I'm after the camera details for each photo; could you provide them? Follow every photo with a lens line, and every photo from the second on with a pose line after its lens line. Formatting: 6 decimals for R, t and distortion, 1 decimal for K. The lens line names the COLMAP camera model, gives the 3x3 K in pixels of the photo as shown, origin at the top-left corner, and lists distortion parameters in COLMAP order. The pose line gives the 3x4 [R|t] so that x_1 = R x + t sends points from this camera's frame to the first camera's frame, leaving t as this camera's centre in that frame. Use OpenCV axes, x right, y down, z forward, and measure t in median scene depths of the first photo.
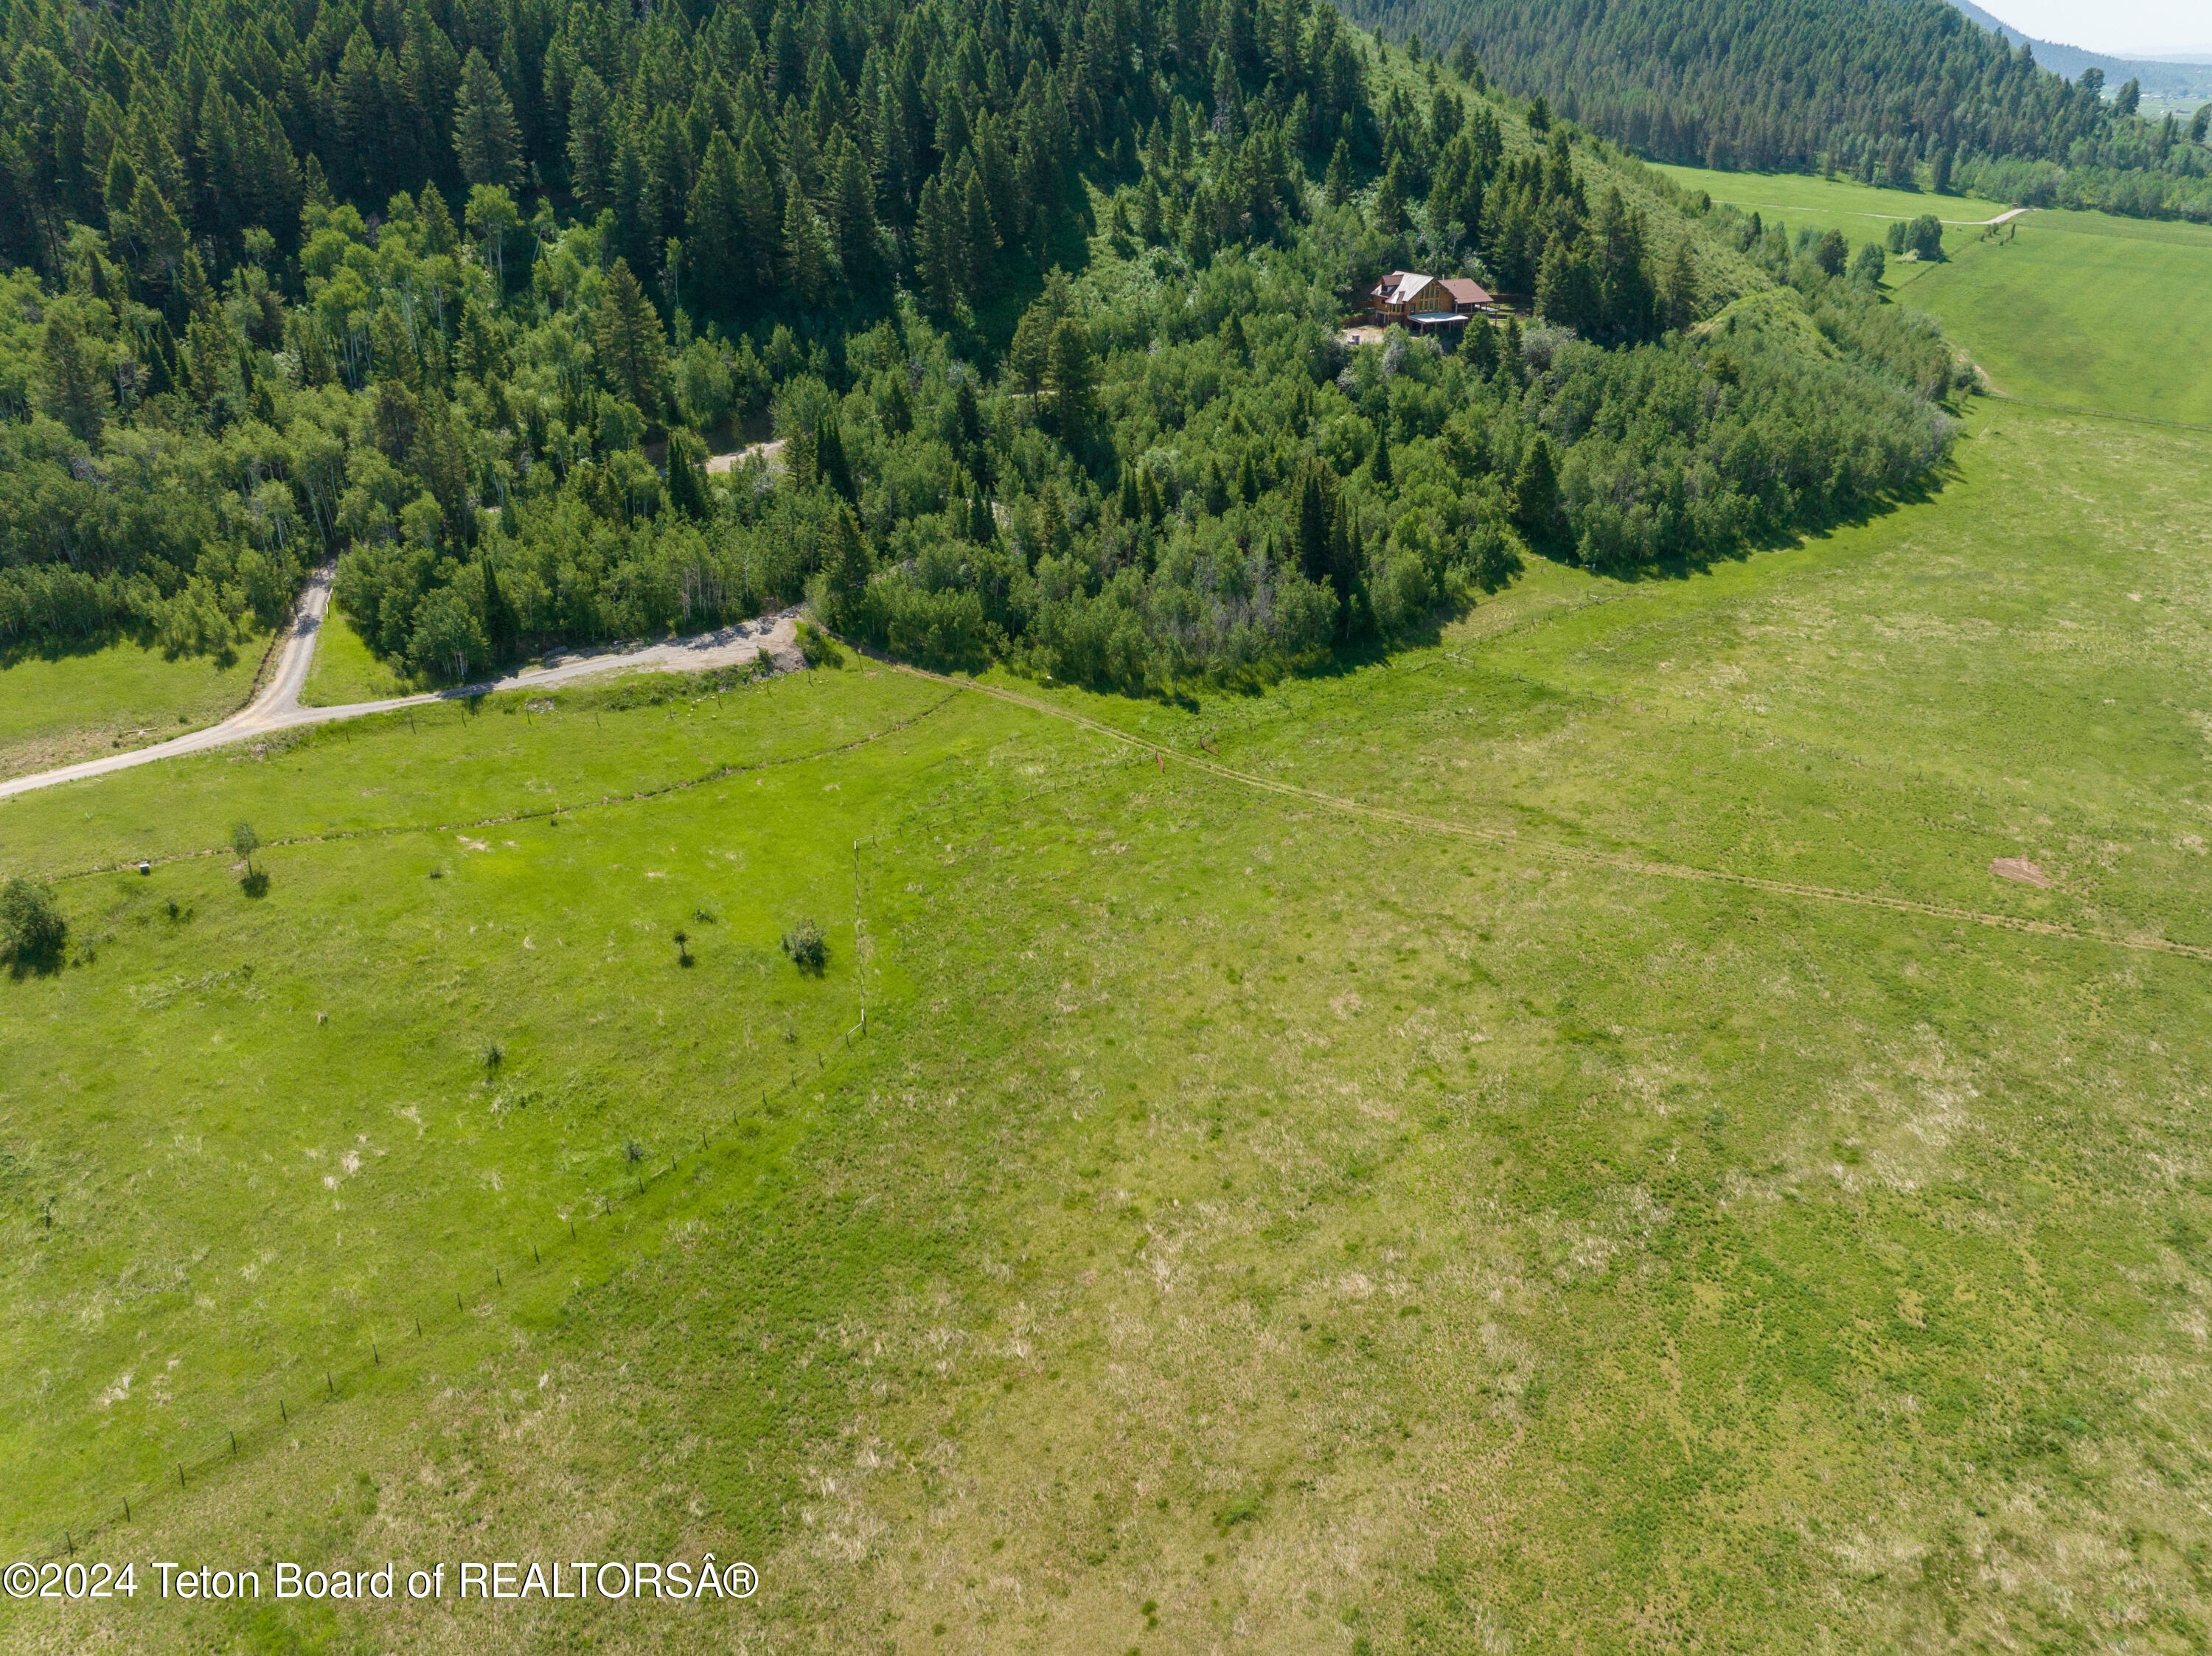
lens RADIAL K [[1548.1, 0, 1118.0], [0, 1548.1, 828.3], [0, 0, 1]] dist [-0.043533, 0.016210]
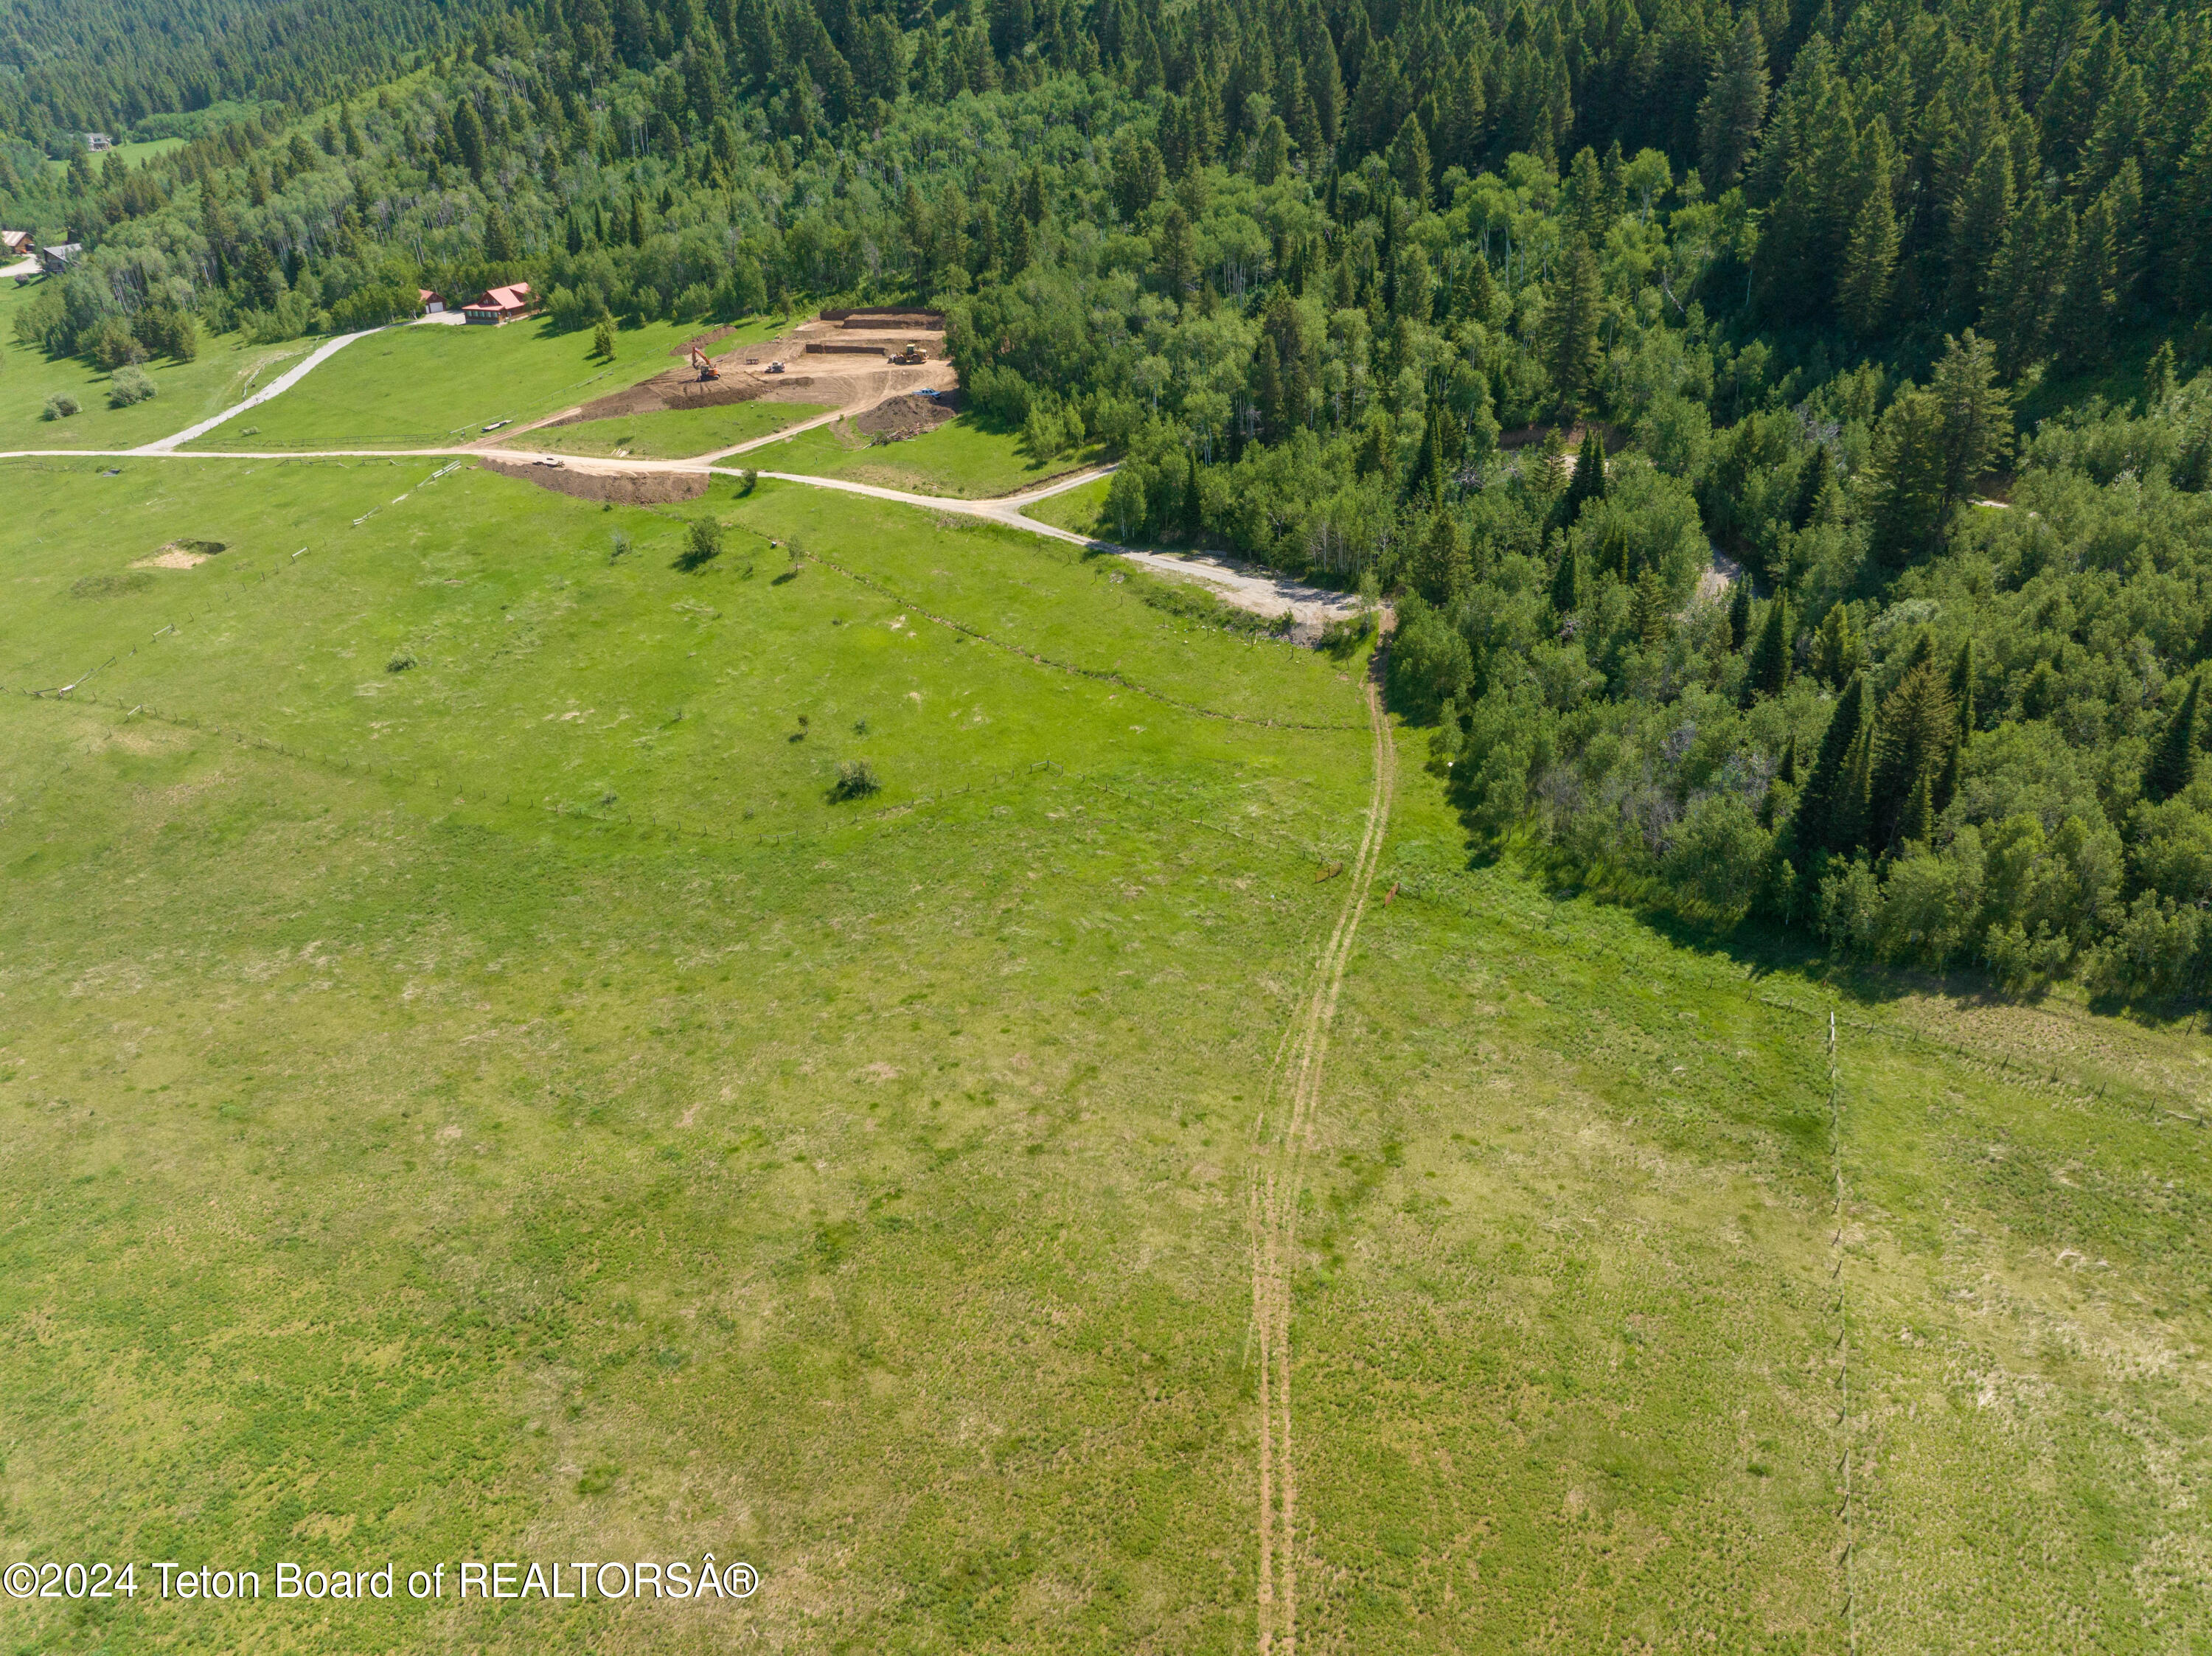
lens RADIAL K [[1548.1, 0, 1118.0], [0, 1548.1, 828.3], [0, 0, 1]] dist [-0.043533, 0.016210]
pose [[0.283573, 0.446735, -0.848536, 0.499746], [-0.429646, 0.850265, 0.304061, -0.193275], [0.857316, 0.278347, 0.433050, 0.381073]]
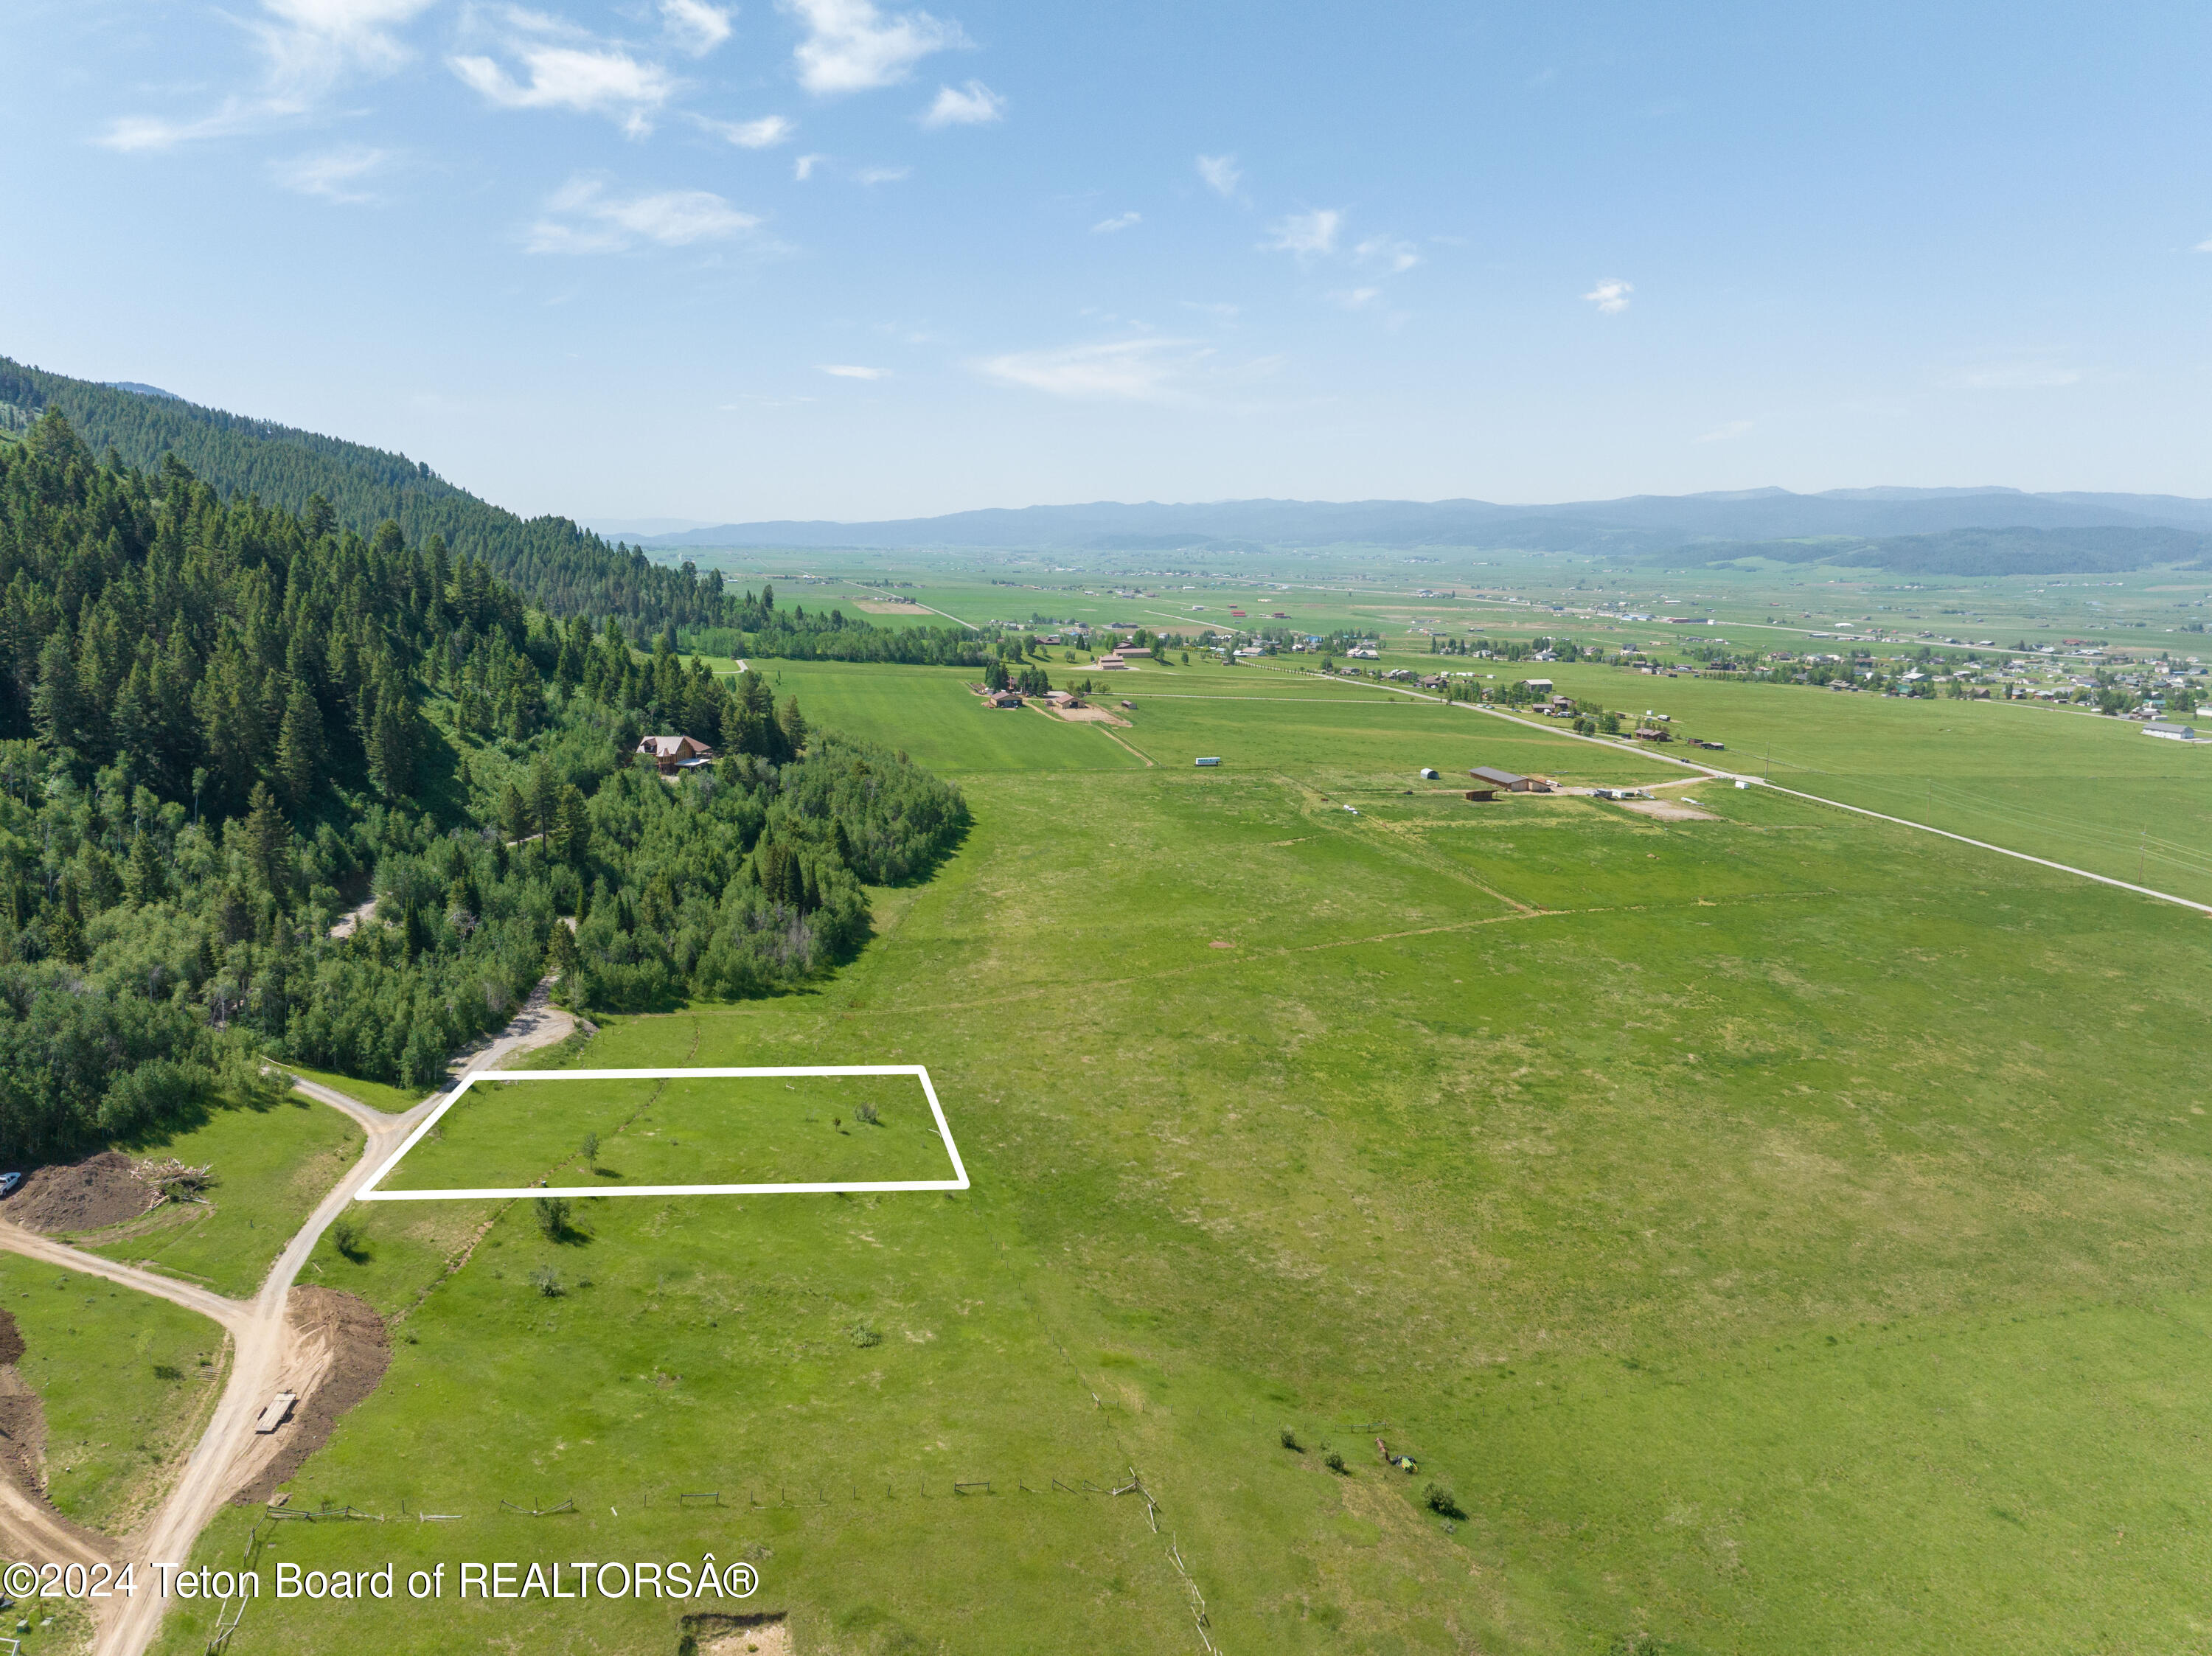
lens RADIAL K [[1548.1, 0, 1118.0], [0, 1548.1, 828.3], [0, 0, 1]] dist [-0.043533, 0.016210]
pose [[0.610855, -0.146663, 0.778040, -0.751218], [0.354535, 0.929334, -0.103170, 0.030616], [-0.707927, 0.338864, 0.619686, -0.209006]]
